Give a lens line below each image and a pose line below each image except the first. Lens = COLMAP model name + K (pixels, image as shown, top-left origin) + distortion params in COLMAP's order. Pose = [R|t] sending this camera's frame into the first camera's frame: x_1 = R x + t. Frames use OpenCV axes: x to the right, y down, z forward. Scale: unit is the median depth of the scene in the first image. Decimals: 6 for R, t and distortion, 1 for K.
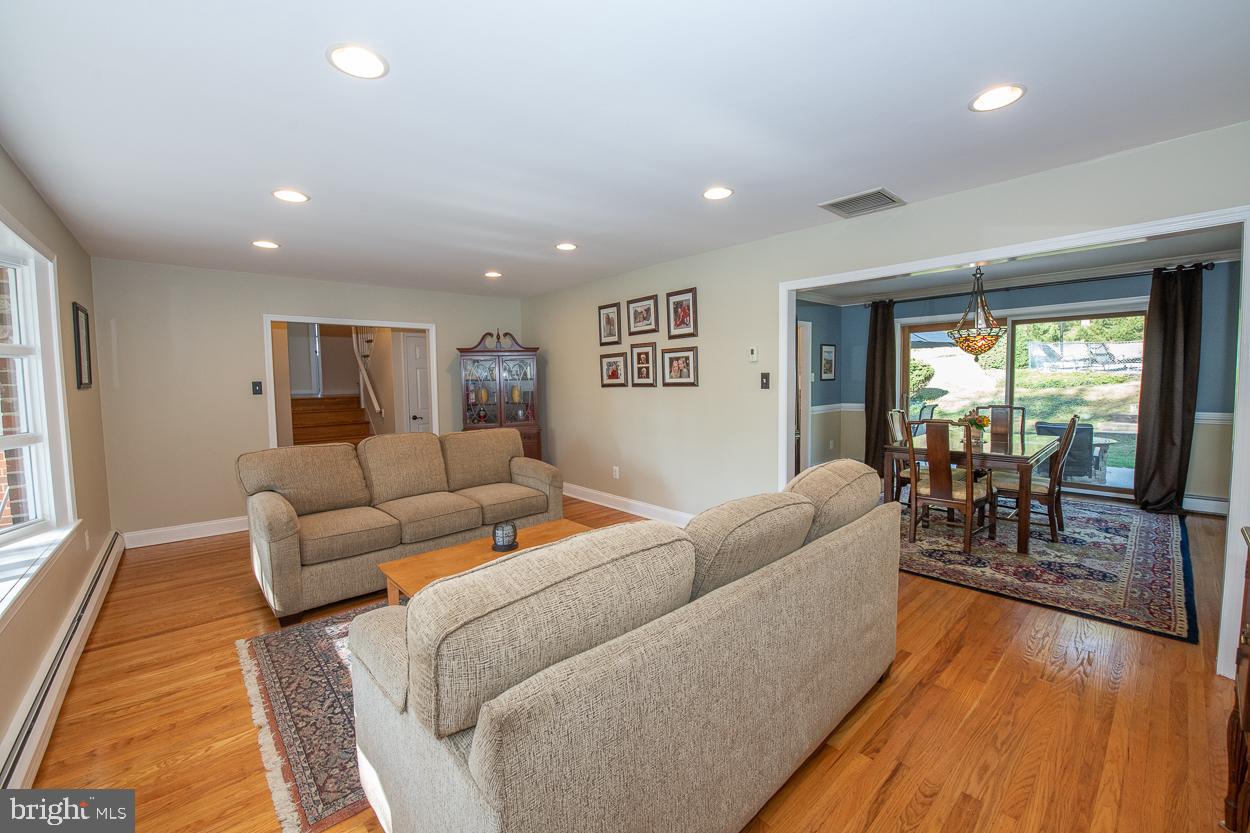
lens RADIAL K [[500.0, 0, 630.6], [0, 500.0, 409.7], [0, 0, 1]] dist [-0.013225, -0.001082]
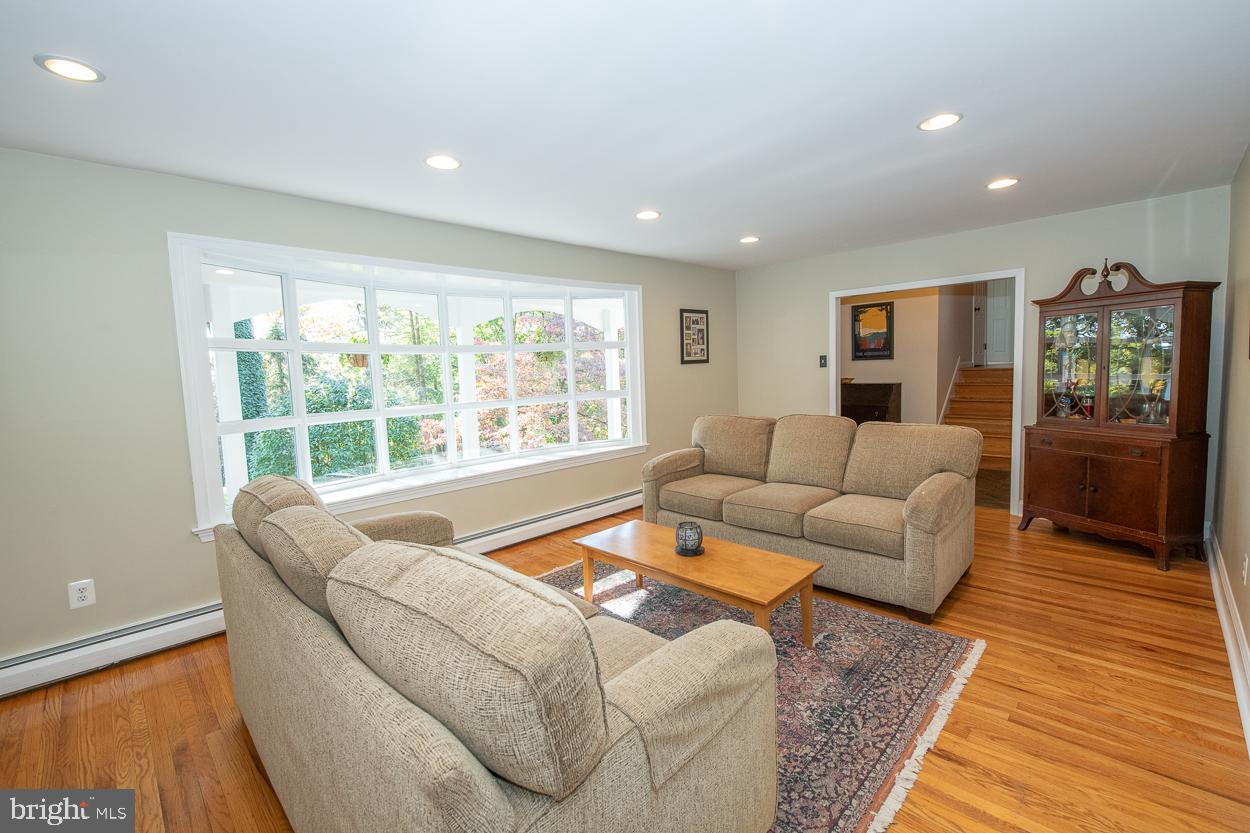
lens RADIAL K [[532.2, 0, 626.3], [0, 532.2, 406.6], [0, 0, 1]] dist [-0.001312, -0.000114]
pose [[0.053496, 0.091493, -0.994368, 0.331654], [-0.029462, 0.995505, 0.090013, -0.030376], [0.998133, 0.024481, 0.055951, 0.416786]]
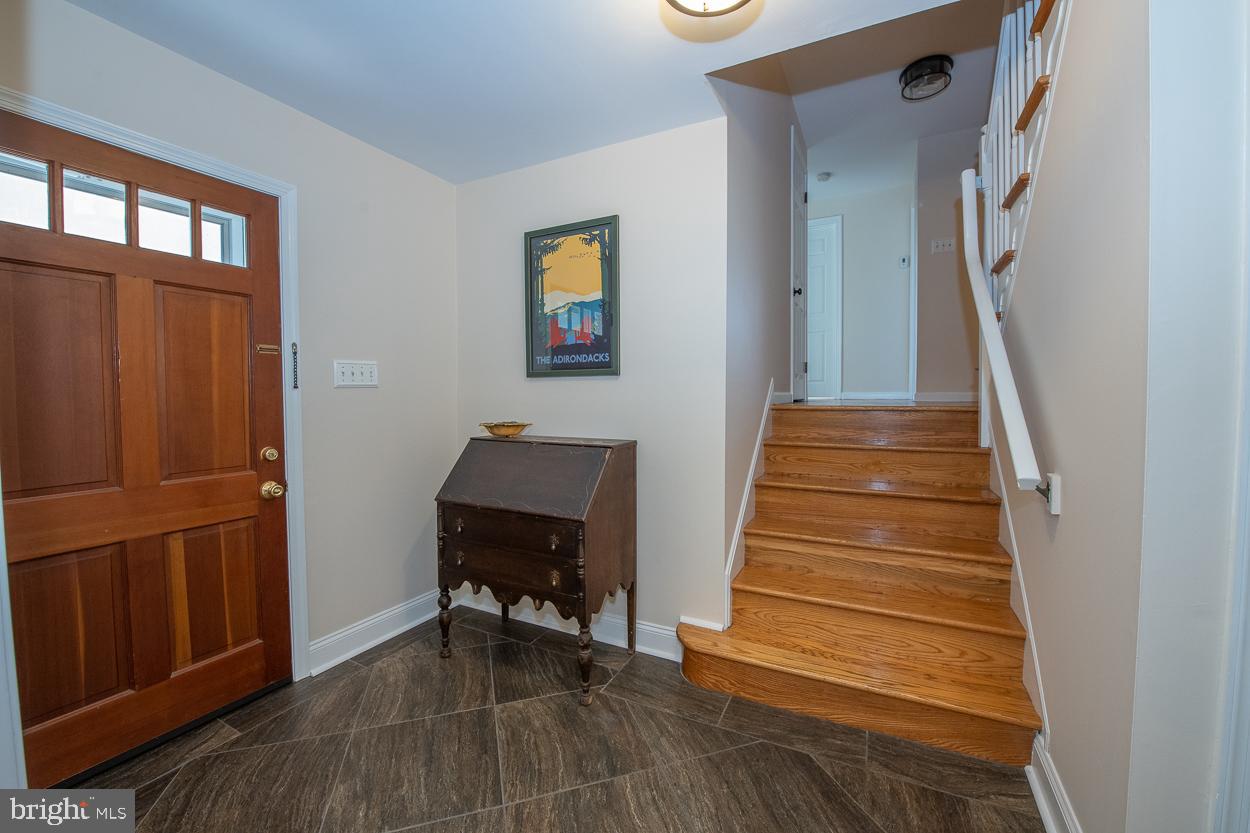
lens RADIAL K [[500.0, 0, 628.9], [0, 500.0, 410.4], [0, 0, 1]] dist [-0.013225, -0.001082]
pose [[0.360643, 0.033593, -0.932099, -0.466172], [-0.057551, 0.998248, 0.013710, -0.023372], [0.930927, 0.048699, 0.361944, 0.952073]]
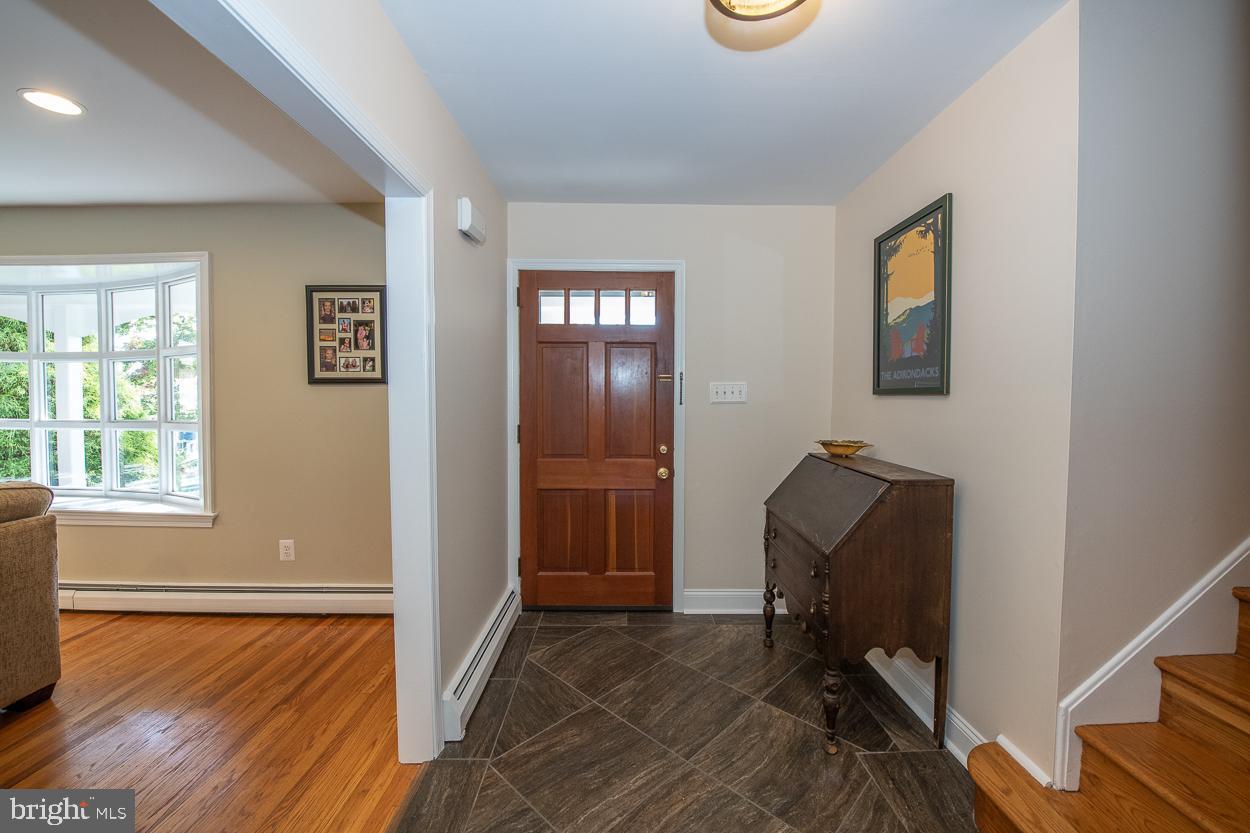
lens RADIAL K [[500.0, 0, 626.2], [0, 500.0, 410.3], [0, 0, 1]] dist [-0.013225, -0.001082]
pose [[-0.660688, 0.024760, -0.750253, -0.471197], [-0.048053, 0.996011, 0.075186, -0.050226], [0.749121, 0.085726, -0.656862, 1.150236]]
